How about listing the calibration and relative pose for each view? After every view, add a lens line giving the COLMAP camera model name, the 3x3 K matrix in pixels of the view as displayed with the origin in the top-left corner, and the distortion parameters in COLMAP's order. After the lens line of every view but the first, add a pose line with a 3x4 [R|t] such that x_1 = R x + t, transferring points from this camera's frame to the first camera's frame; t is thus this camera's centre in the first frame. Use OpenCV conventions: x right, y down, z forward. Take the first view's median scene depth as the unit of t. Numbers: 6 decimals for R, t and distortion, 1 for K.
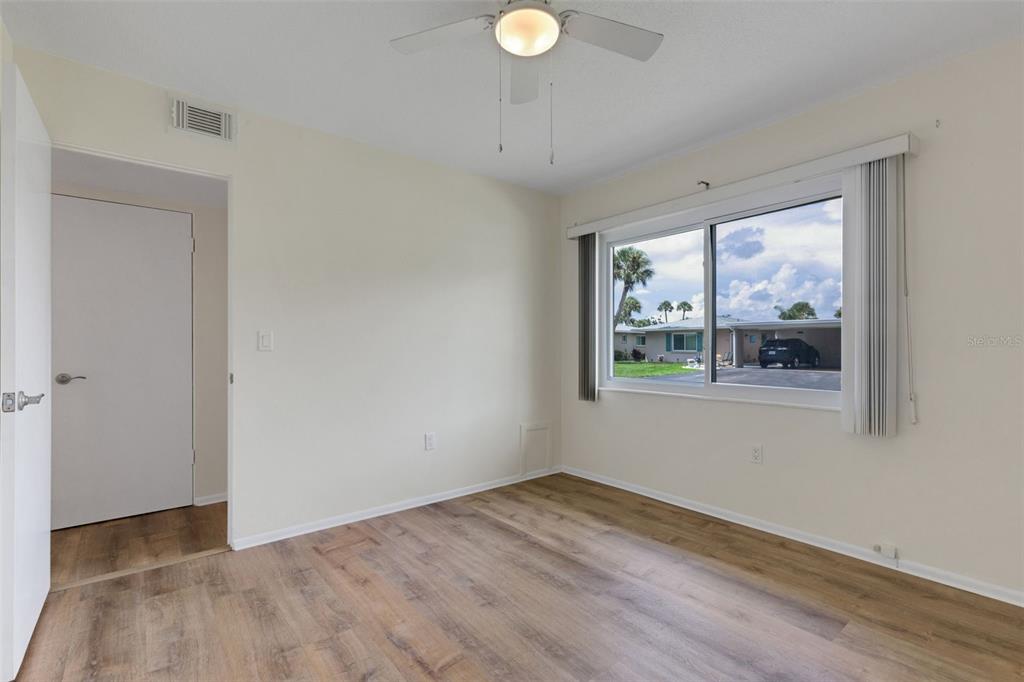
lens RADIAL K [[475.7, 0, 512.0], [0, 475.7, 341.0], [0, 0, 1]] dist [0.018468, -0.000760]
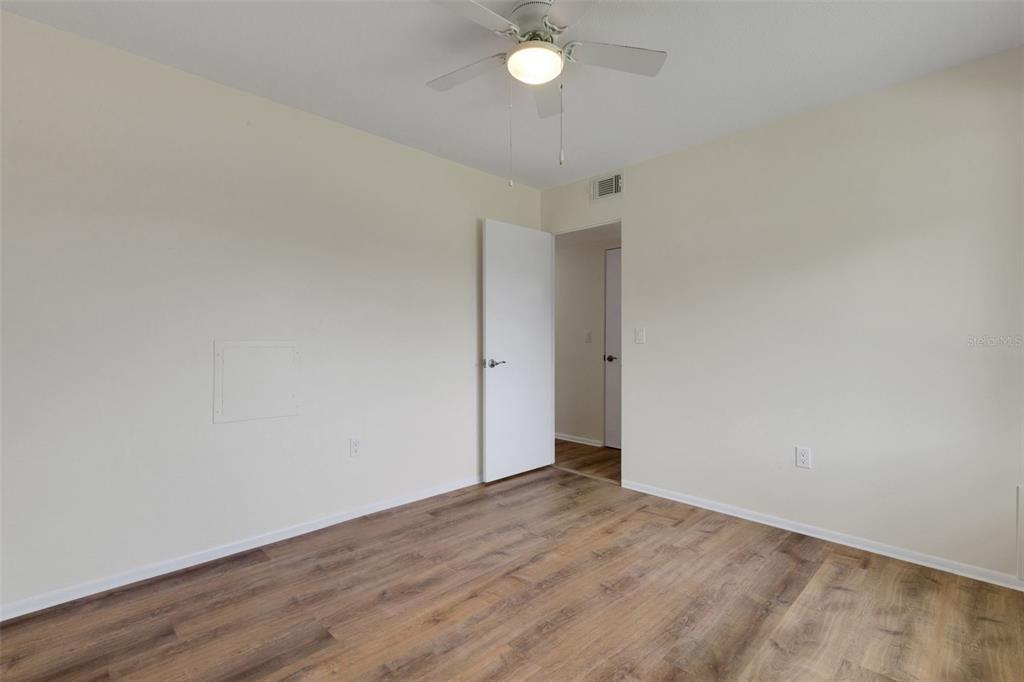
lens RADIAL K [[475.7, 0, 512.0], [0, 475.7, 341.0], [0, 0, 1]] dist [0.018468, -0.000760]
pose [[0.095037, 0.006986, -0.995449, 0.757119], [0.009415, 0.999924, 0.007916, 0.000366], [0.995429, -0.010124, 0.094964, 0.549738]]
